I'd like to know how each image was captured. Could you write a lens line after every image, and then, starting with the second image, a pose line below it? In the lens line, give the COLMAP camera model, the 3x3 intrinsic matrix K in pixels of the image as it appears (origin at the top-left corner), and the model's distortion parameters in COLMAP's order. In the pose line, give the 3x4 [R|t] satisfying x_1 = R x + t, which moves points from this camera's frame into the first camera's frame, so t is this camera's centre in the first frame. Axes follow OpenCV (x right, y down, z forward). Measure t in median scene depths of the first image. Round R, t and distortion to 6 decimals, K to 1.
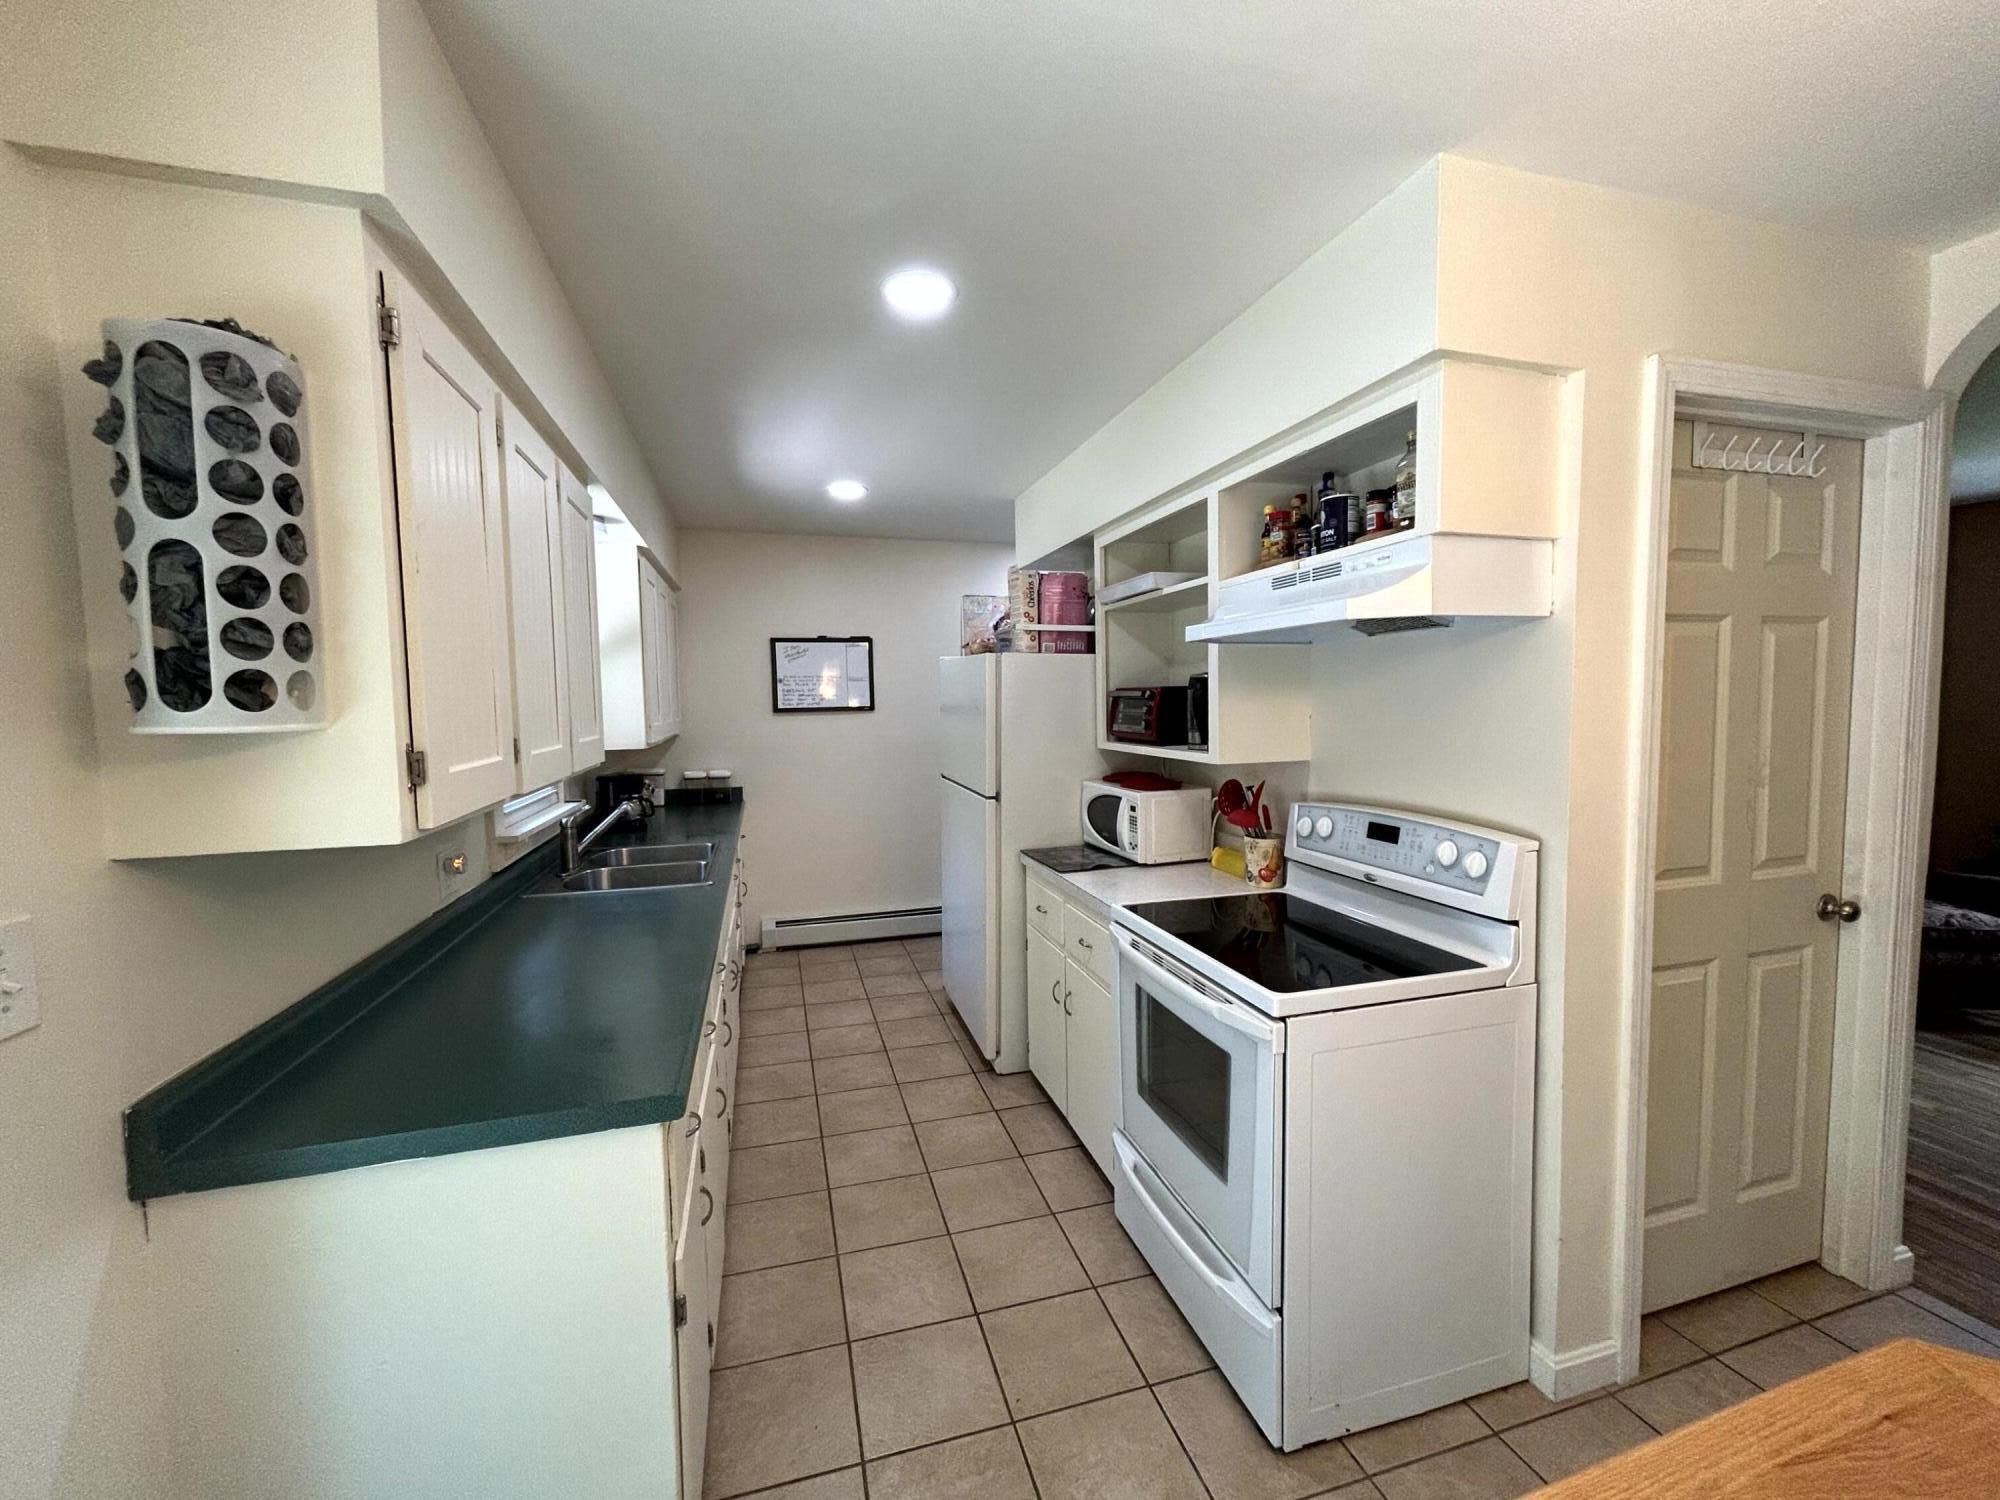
lens RADIAL K [[811.2, 0, 1001.3], [0, 811.2, 754.7], [0, 0, 1]] dist [-0.001983, 0.000108]
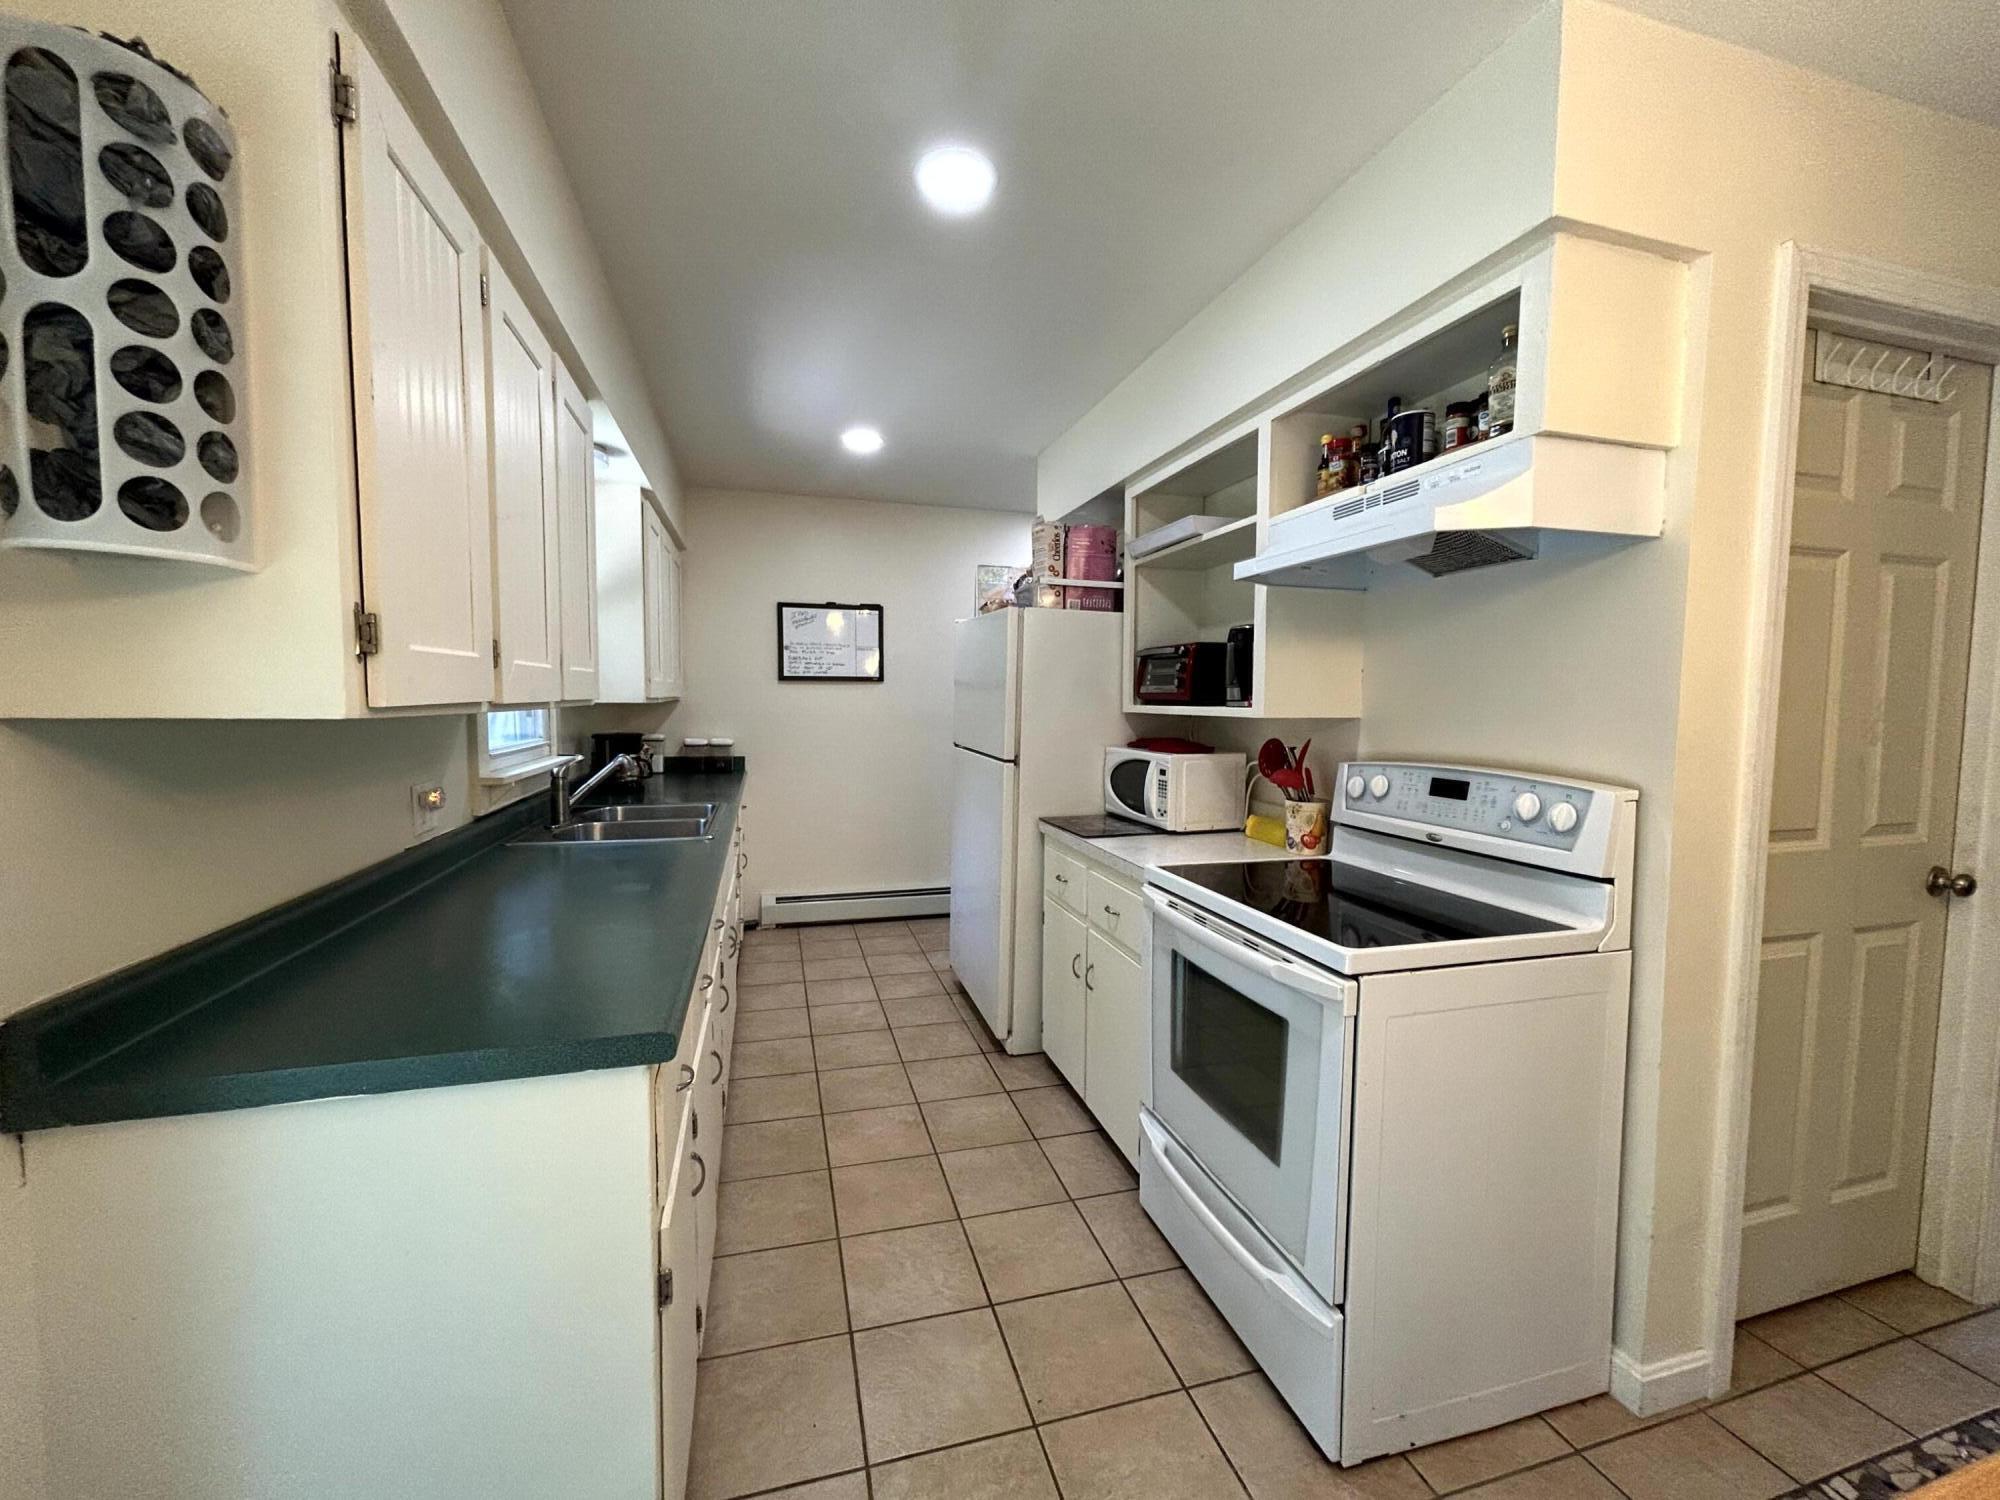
lens RADIAL K [[811.2, 0, 1001.3], [0, 811.2, 754.7], [0, 0, 1]] dist [-0.001983, 0.000108]
pose [[0.999709, 0.024097, -0.000796, -0.034790], [-0.024097, 0.999710, 0.000246, 0.074490], [0.000802, -0.000226, 1.000000, 0.093500]]
